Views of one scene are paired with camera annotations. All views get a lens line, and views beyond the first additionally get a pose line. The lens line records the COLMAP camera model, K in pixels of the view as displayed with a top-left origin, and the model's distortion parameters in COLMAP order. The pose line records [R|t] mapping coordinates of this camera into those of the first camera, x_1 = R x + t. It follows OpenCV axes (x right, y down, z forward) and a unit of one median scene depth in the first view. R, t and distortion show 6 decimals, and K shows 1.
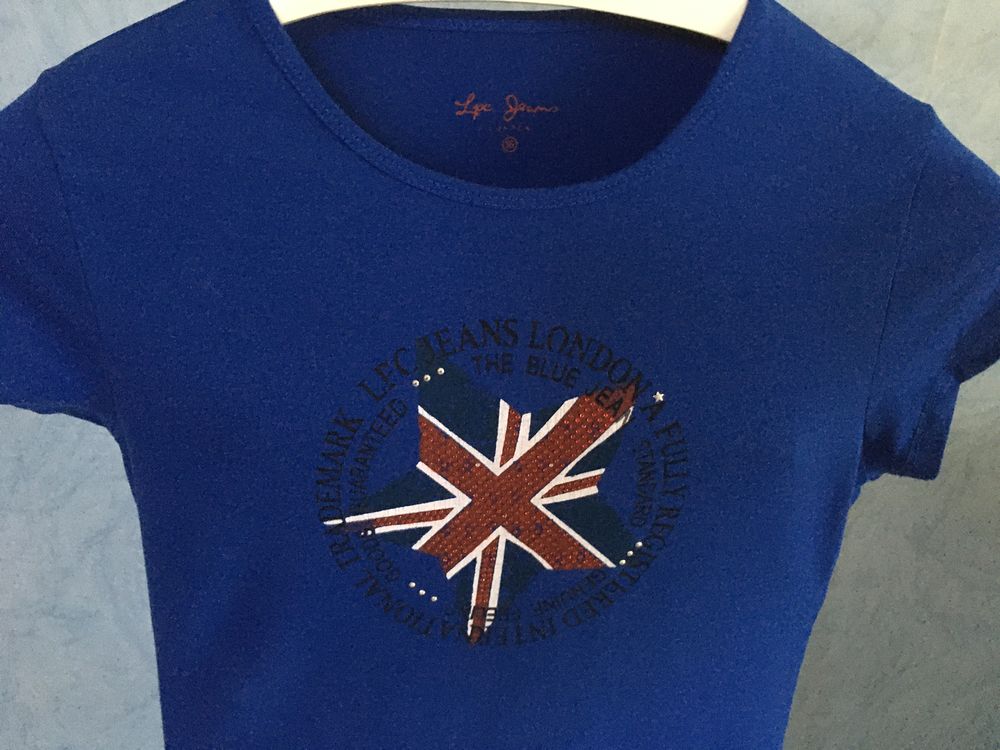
lens RADIAL K [[838.7, 0, 500.6], [0, 838.7, 374.9], [0, 0, 1]] dist [0.062473, -0.015241]
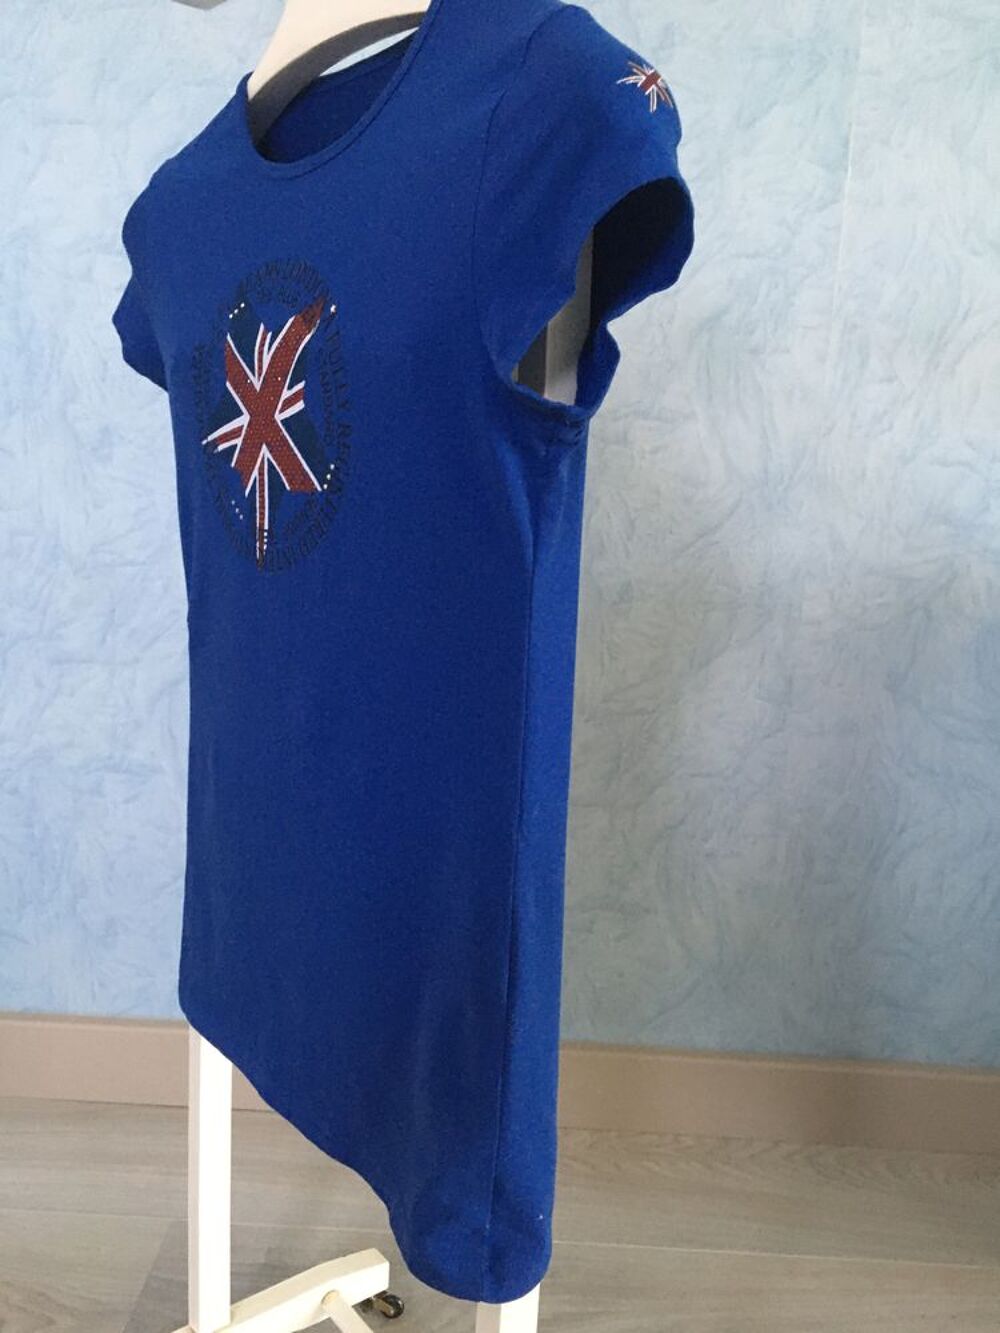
lens RADIAL K [[1118.0, 0, 498.2], [0, 1118.0, 670.9], [0, 0, 1]] dist [0.062473, -0.015241]
pose [[0.629094, 0.126974, -0.766889, 1.524974], [-0.314883, 0.943626, -0.102069, 0.561253], [0.710696, 0.305691, 0.633612, 0.332913]]
